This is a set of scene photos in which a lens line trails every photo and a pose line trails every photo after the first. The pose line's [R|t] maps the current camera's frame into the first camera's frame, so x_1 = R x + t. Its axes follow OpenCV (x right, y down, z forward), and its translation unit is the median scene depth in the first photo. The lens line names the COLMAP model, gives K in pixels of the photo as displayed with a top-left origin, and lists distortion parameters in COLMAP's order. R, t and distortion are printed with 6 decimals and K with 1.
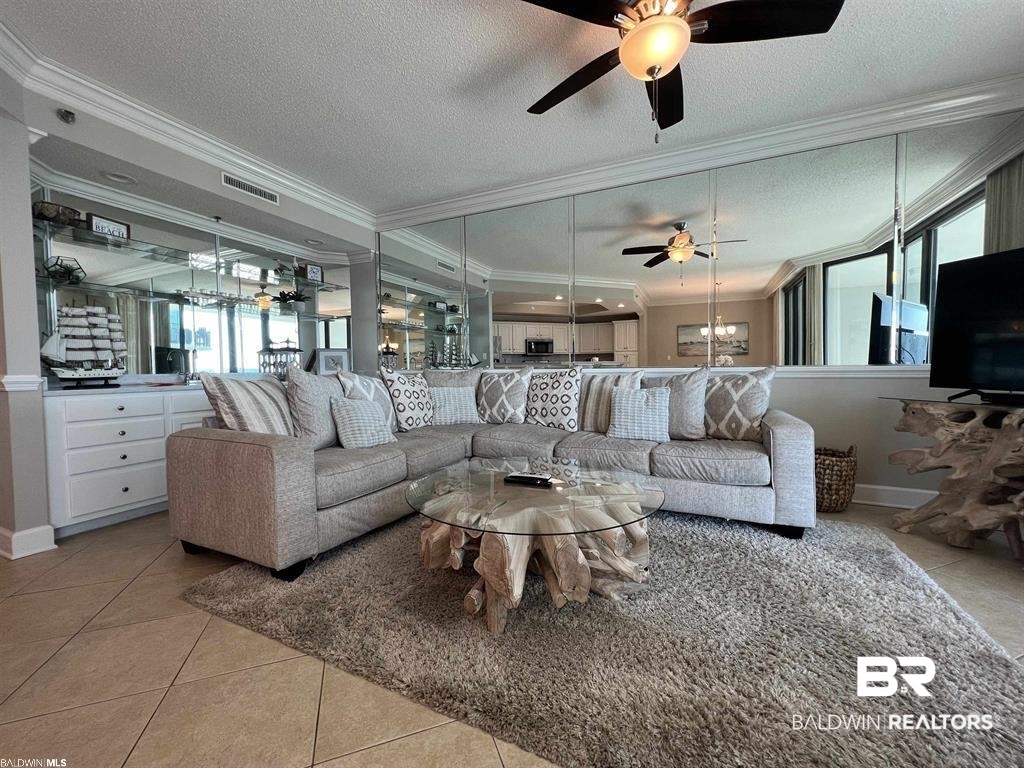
lens RADIAL K [[409.2, 0, 512.0], [0, 409.2, 384.0], [0, 0, 1]] dist [0.000001, 0.000017]
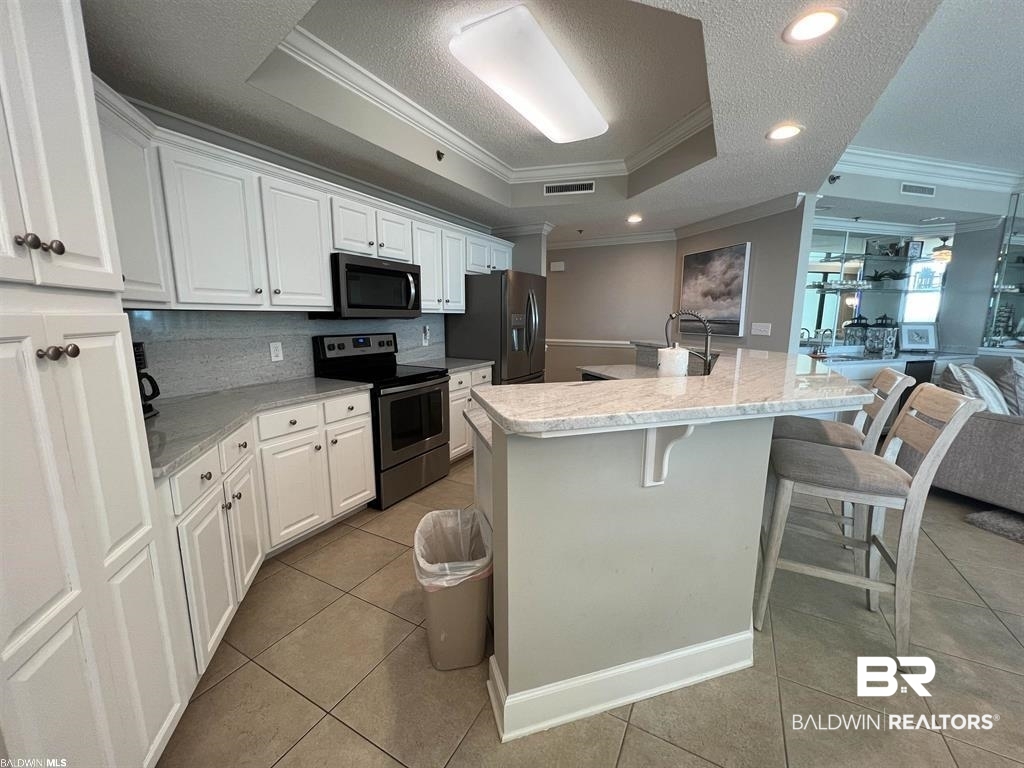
lens RADIAL K [[409.2, 0, 512.0], [0, 409.2, 384.0], [0, 0, 1]] dist [0.000001, 0.000017]
pose [[0.654699, 0.134736, -0.743785, -0.386944], [-0.034714, 0.988307, 0.148475, -0.060841], [0.755092, -0.071386, 0.651721, -0.537018]]
